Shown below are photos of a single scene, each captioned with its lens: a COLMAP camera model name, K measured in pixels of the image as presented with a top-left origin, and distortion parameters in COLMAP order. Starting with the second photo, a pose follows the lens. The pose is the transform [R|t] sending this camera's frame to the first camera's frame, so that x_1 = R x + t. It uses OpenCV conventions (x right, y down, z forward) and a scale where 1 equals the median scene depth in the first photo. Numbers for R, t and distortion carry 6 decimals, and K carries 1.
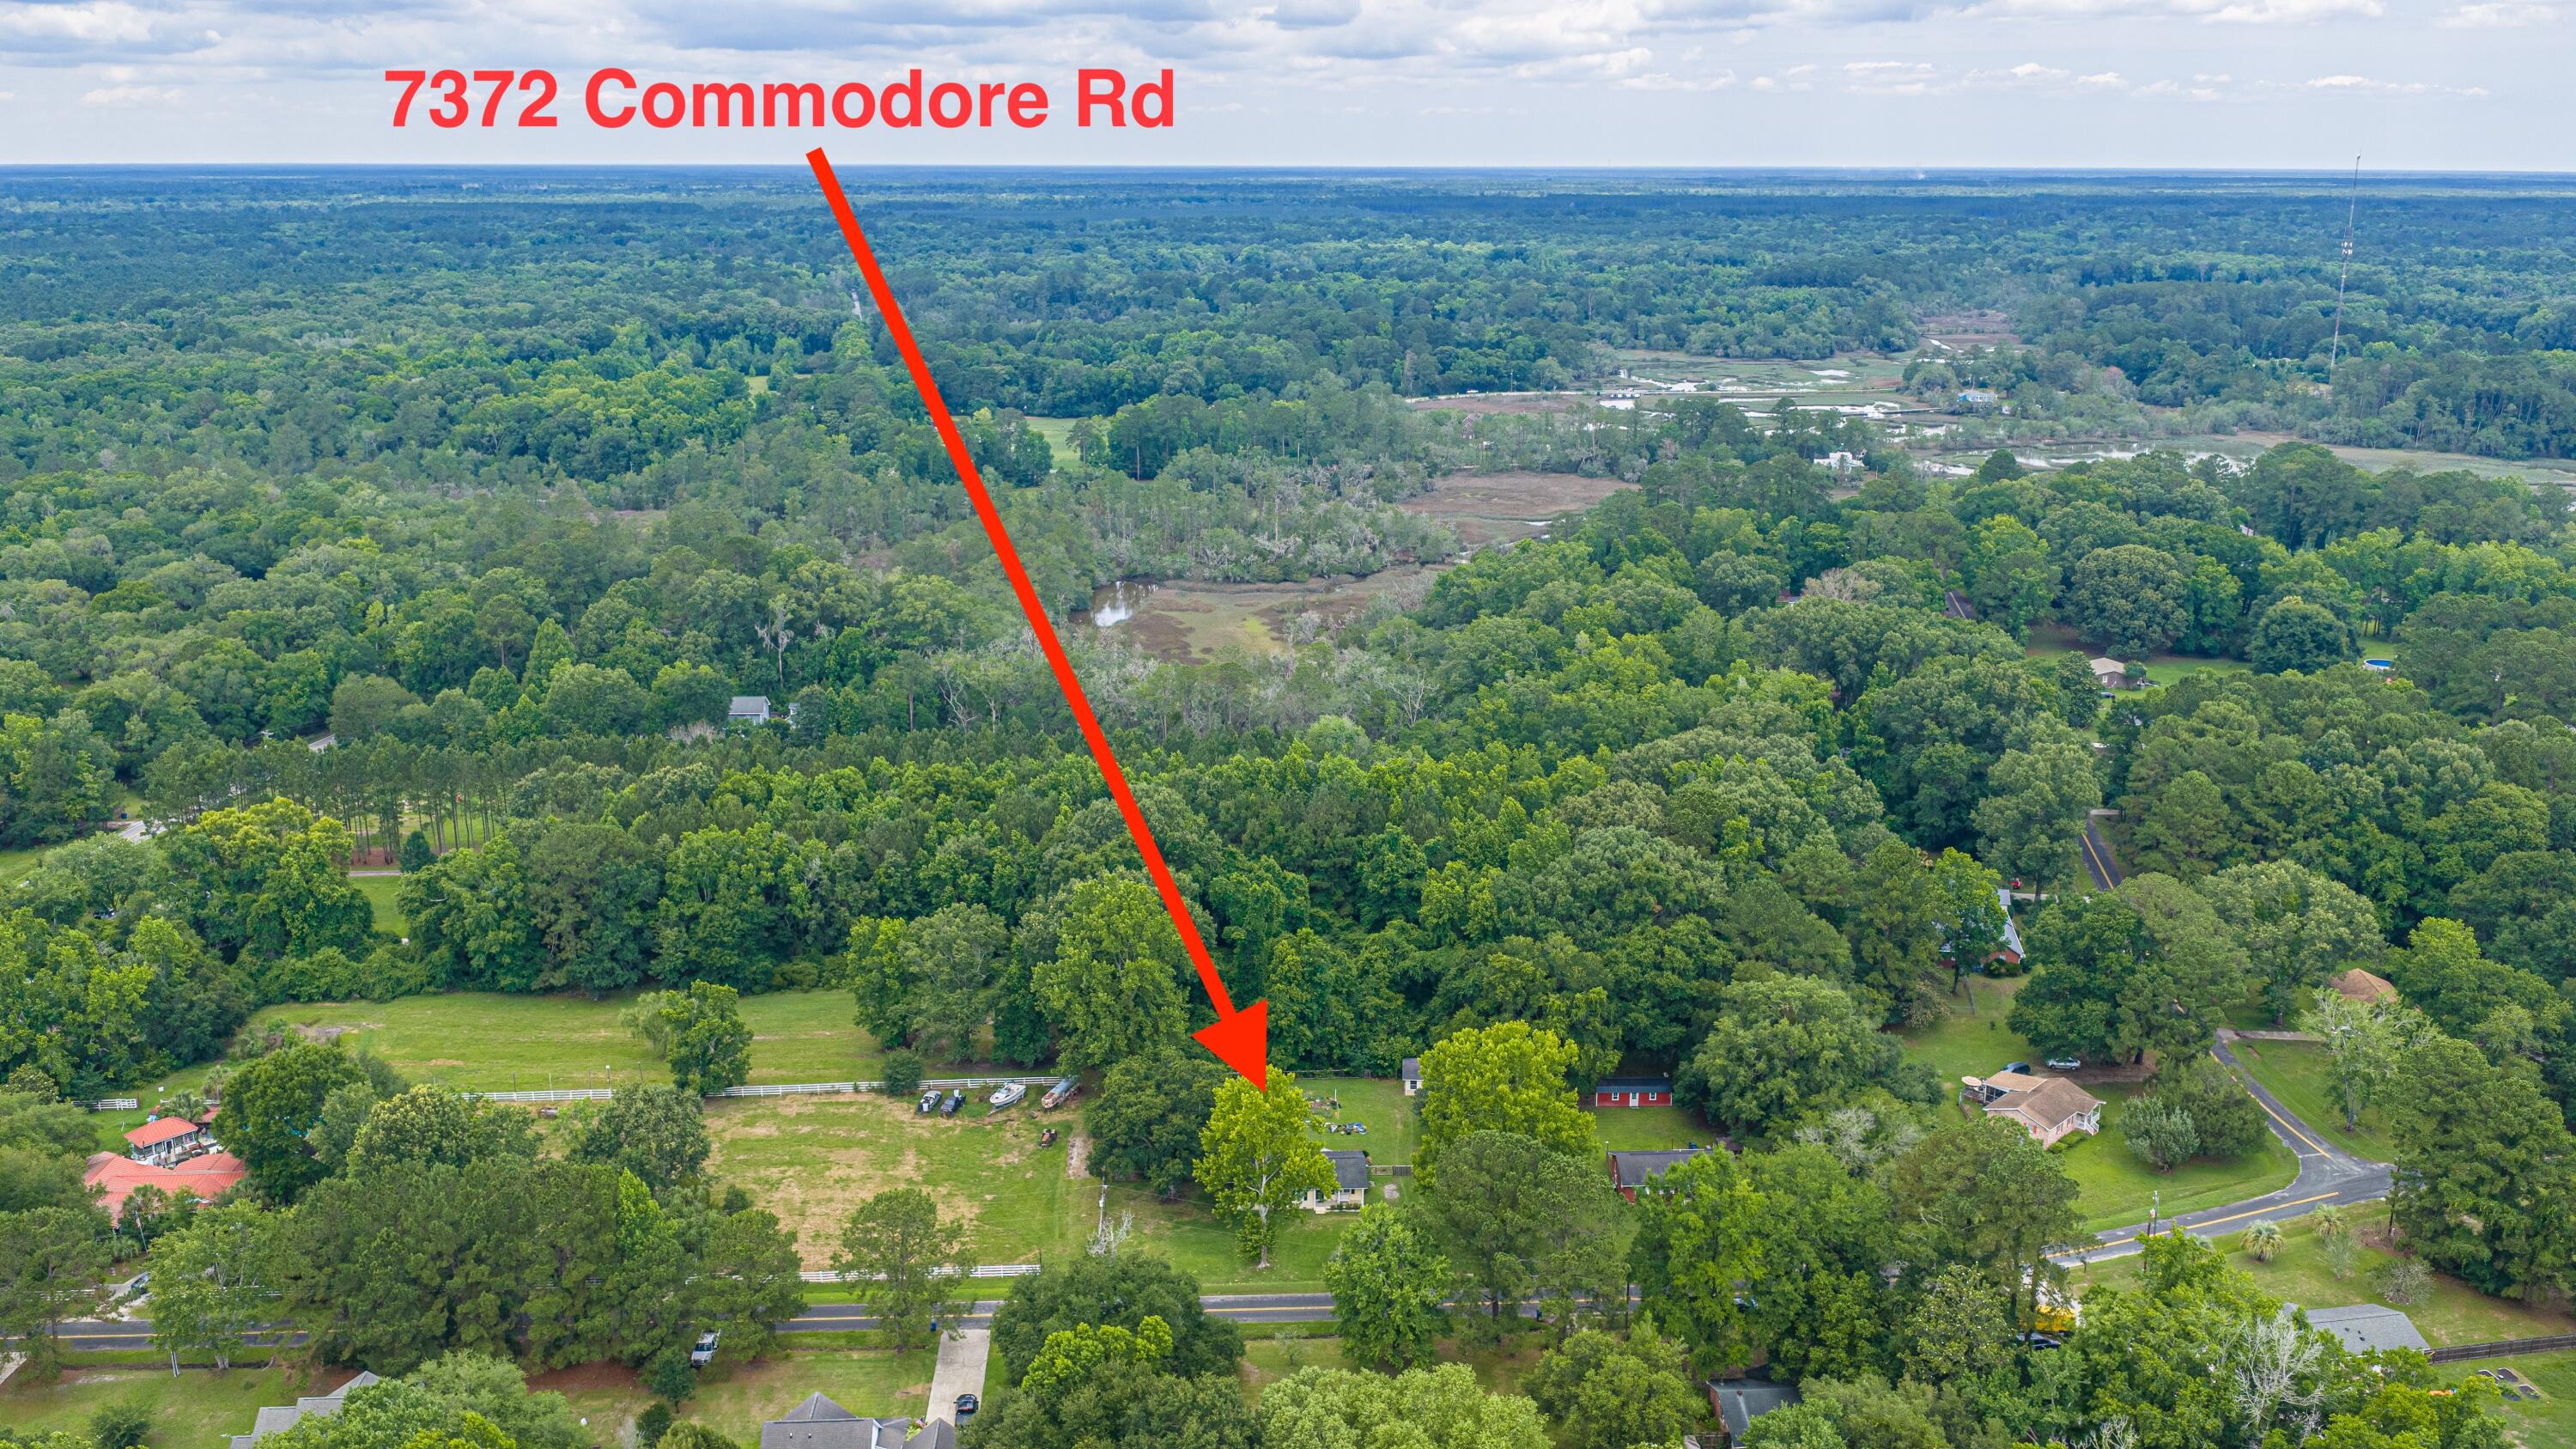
lens RADIAL K [[2105.8, 0, 1288.0], [0, 2105.8, 724.5], [0, 0, 1]] dist [0.032172, -0.076887]
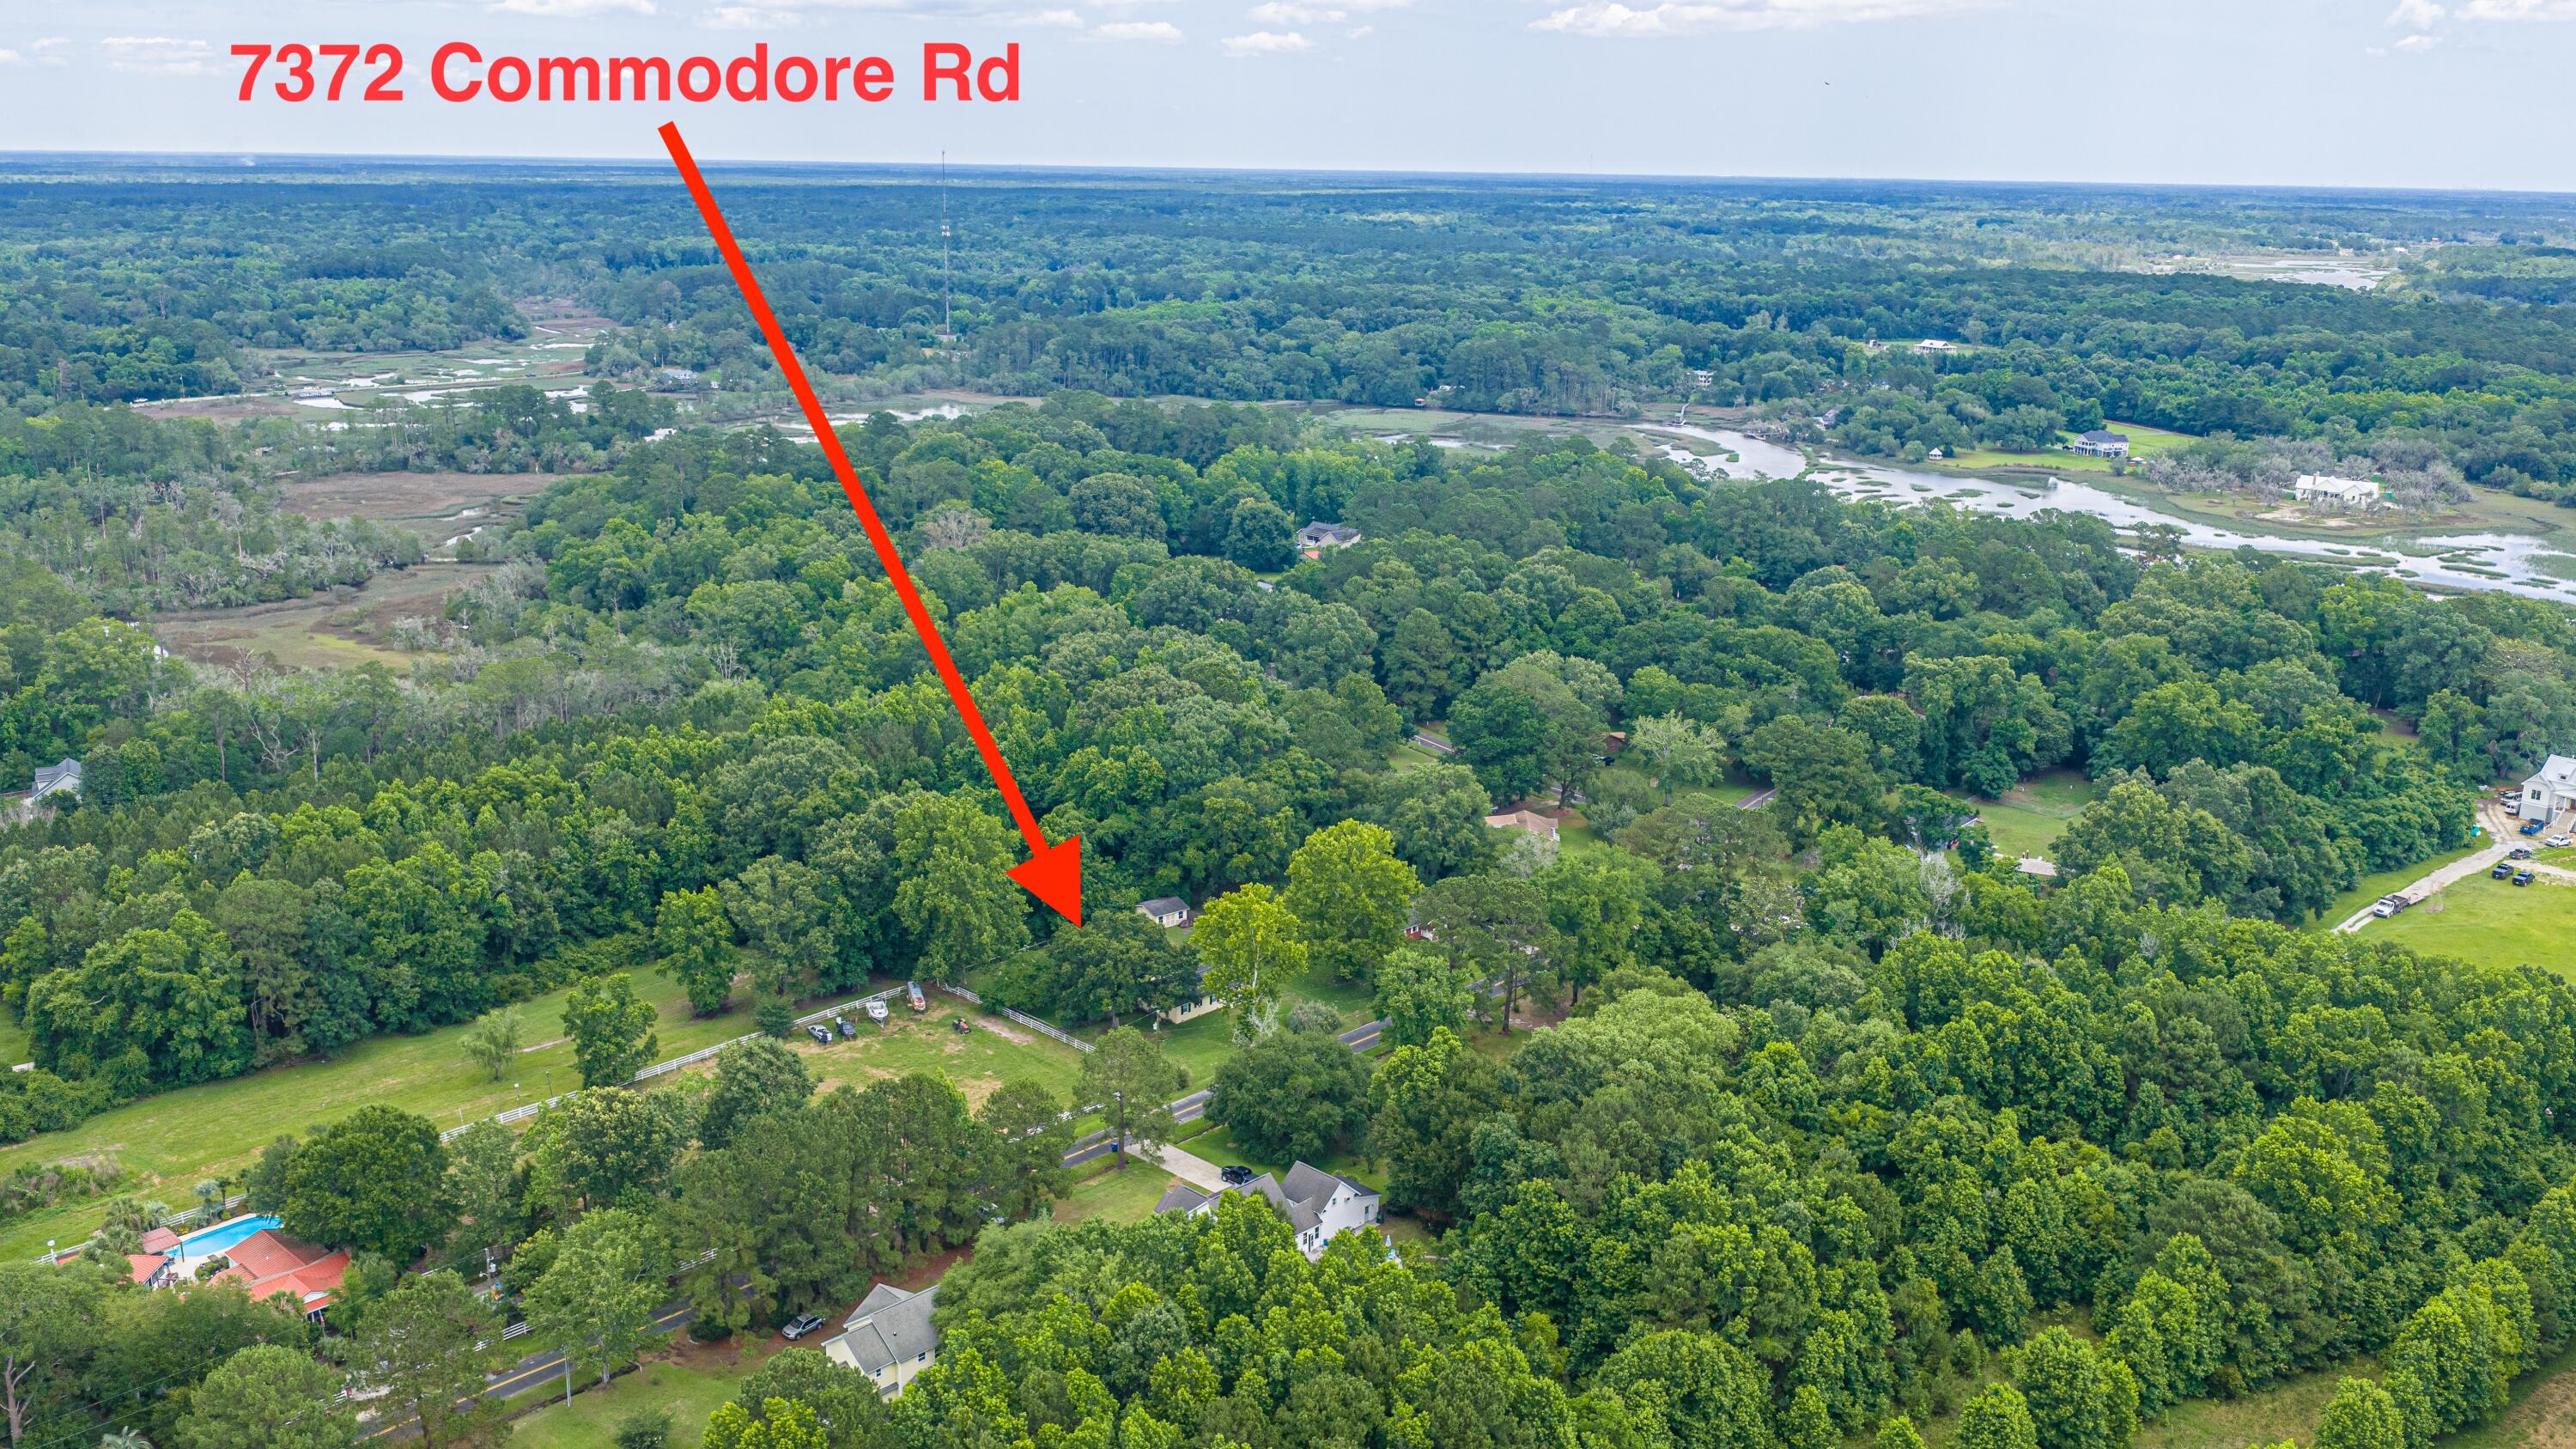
lens RADIAL K [[2105.8, 0, 1288.0], [0, 2105.8, 724.5], [0, 0, 1]] dist [0.032172, -0.076887]
pose [[0.741540, -0.163841, 0.650595, -0.165266], [0.160233, 0.984910, 0.065401, -0.002024], [-0.651493, 0.055749, 0.756603, 0.005885]]
